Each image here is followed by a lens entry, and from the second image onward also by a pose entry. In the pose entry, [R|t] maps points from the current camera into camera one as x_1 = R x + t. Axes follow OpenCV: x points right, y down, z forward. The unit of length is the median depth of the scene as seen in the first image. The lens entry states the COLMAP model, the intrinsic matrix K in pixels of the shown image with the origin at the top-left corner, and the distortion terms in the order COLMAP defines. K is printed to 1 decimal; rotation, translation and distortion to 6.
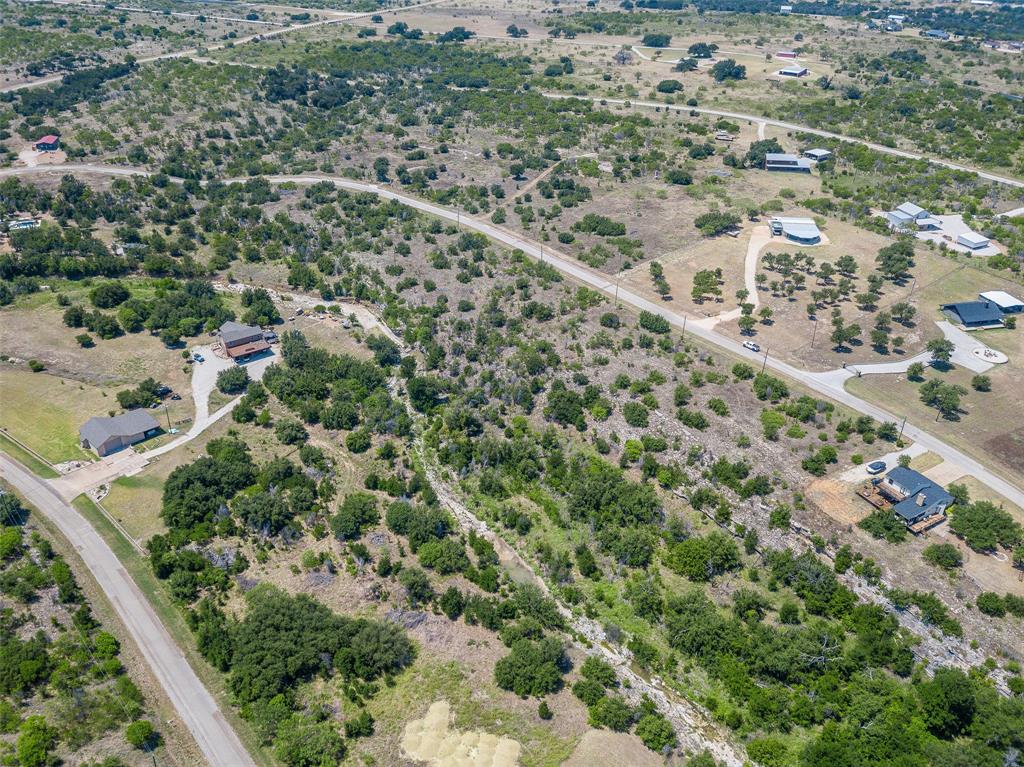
lens RADIAL K [[782.3, 0, 505.7], [0, 782.3, 385.0], [0, 0, 1]] dist [0.007201, -0.004303]
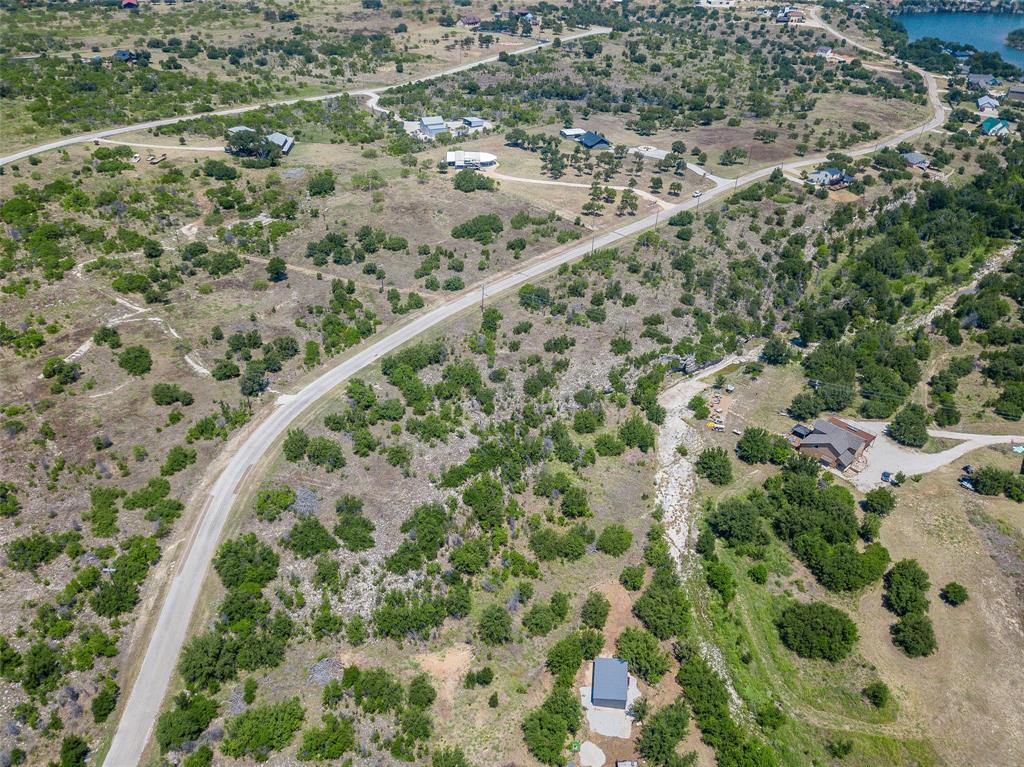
lens RADIAL K [[782.3, 0, 505.7], [0, 782.3, 385.0], [0, 0, 1]] dist [0.007201, -0.004303]
pose [[-0.124086, -0.558968, 0.819852, -0.924883], [0.502348, 0.677144, 0.537702, -0.700286], [-0.855716, 0.478572, 0.196772, 1.114656]]
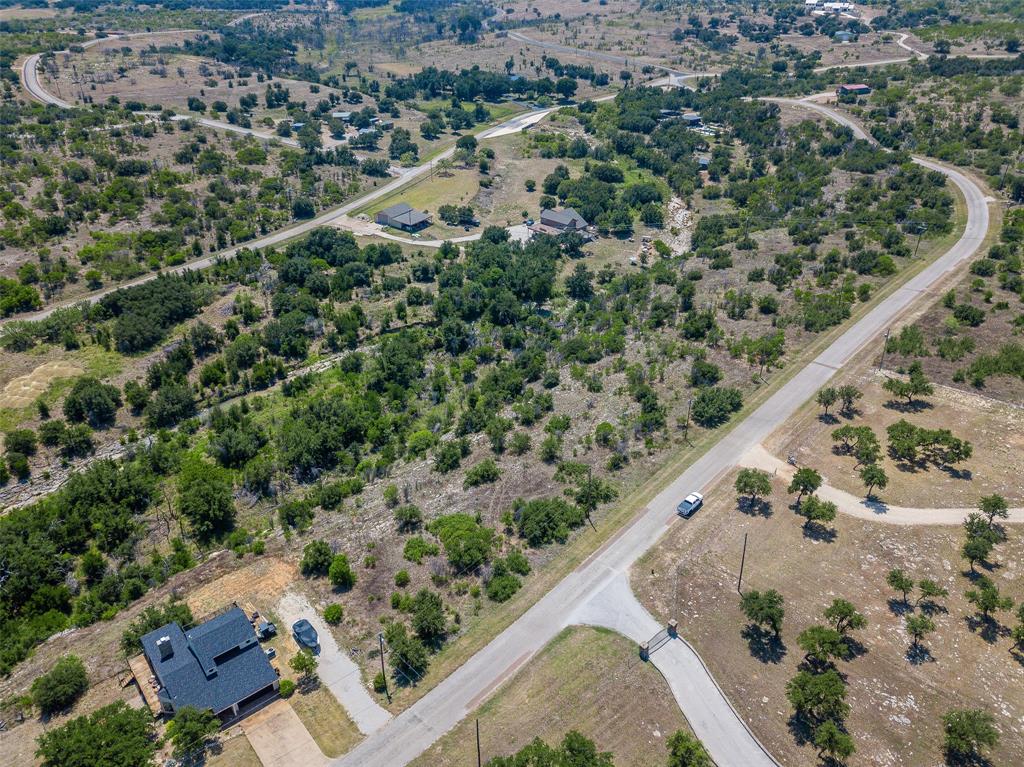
lens RADIAL K [[782.3, 0, 505.7], [0, 782.3, 385.0], [0, 0, 1]] dist [0.007201, -0.004303]
pose [[0.161069, 0.481333, -0.861612, 0.658823], [-0.505657, 0.789970, 0.346784, -0.215869], [0.847566, 0.379824, 0.370629, 0.640107]]
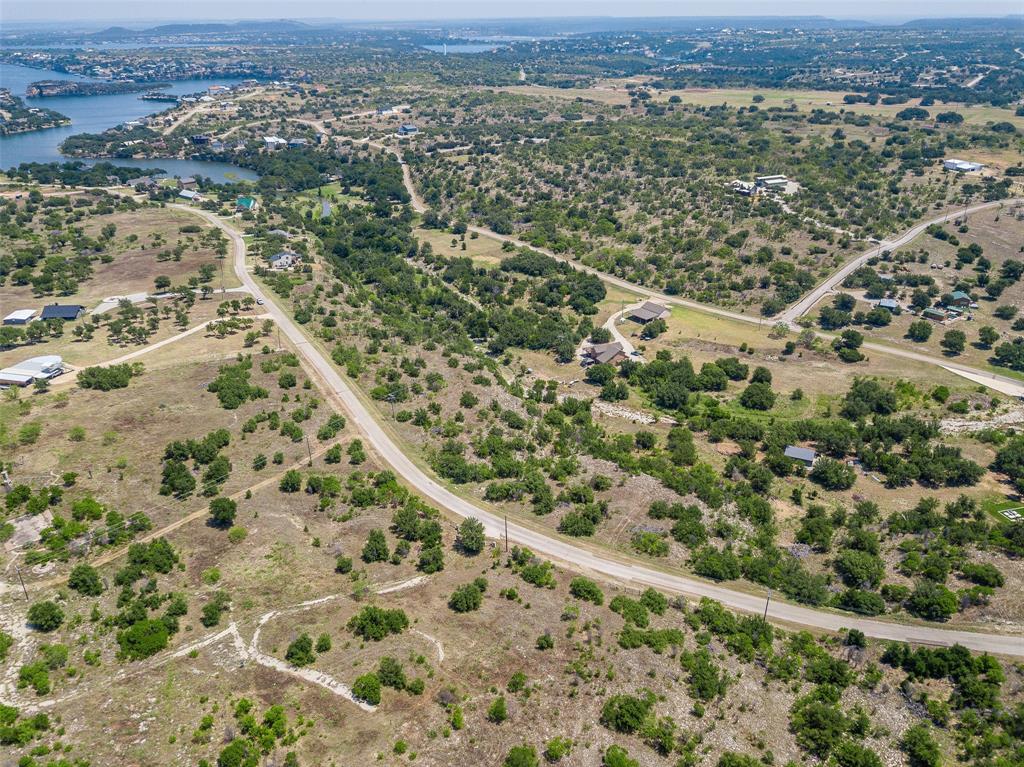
lens RADIAL K [[782.3, 0, 505.7], [0, 782.3, 385.0], [0, 0, 1]] dist [0.007201, -0.004303]
pose [[-0.986040, -0.080360, 0.145831, -0.367277], [0.078435, 0.548397, 0.832532, -1.119183], [-0.146875, 0.832348, -0.534438, 1.769703]]
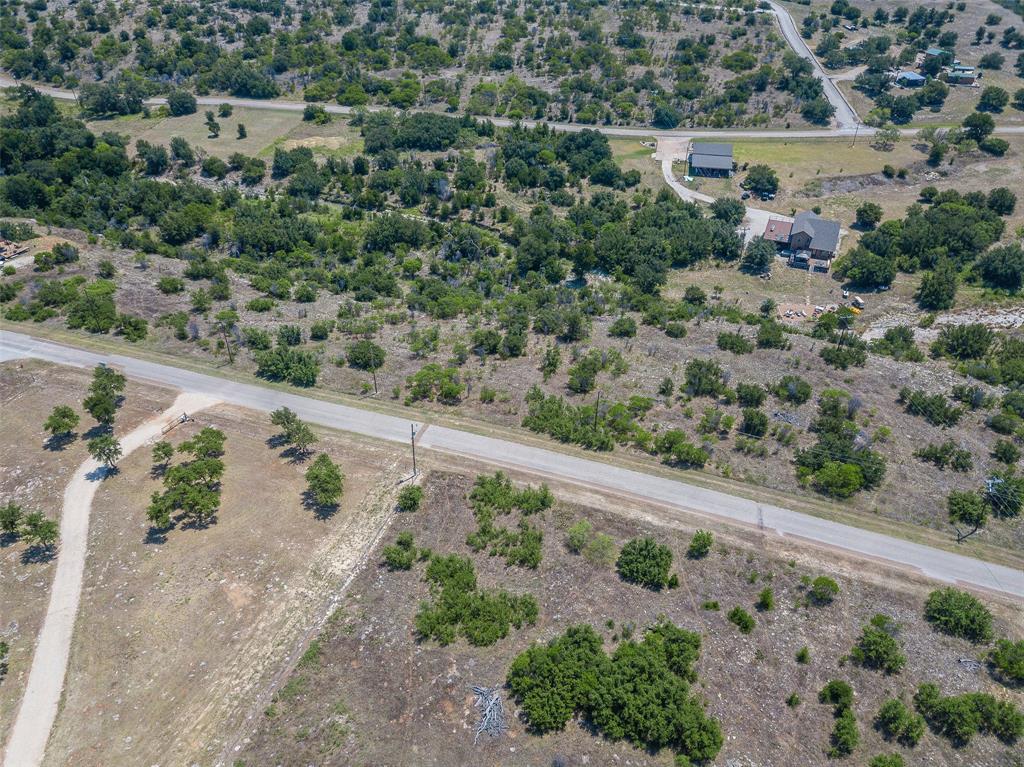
lens RADIAL K [[782.3, 0, 505.7], [0, 782.3, 385.0], [0, 0, 1]] dist [0.007201, -0.004303]
pose [[-0.853030, 0.301775, -0.425760, 0.294911], [-0.278052, 0.427578, 0.860153, -0.584974], [0.441619, 0.852120, -0.280828, 1.225876]]
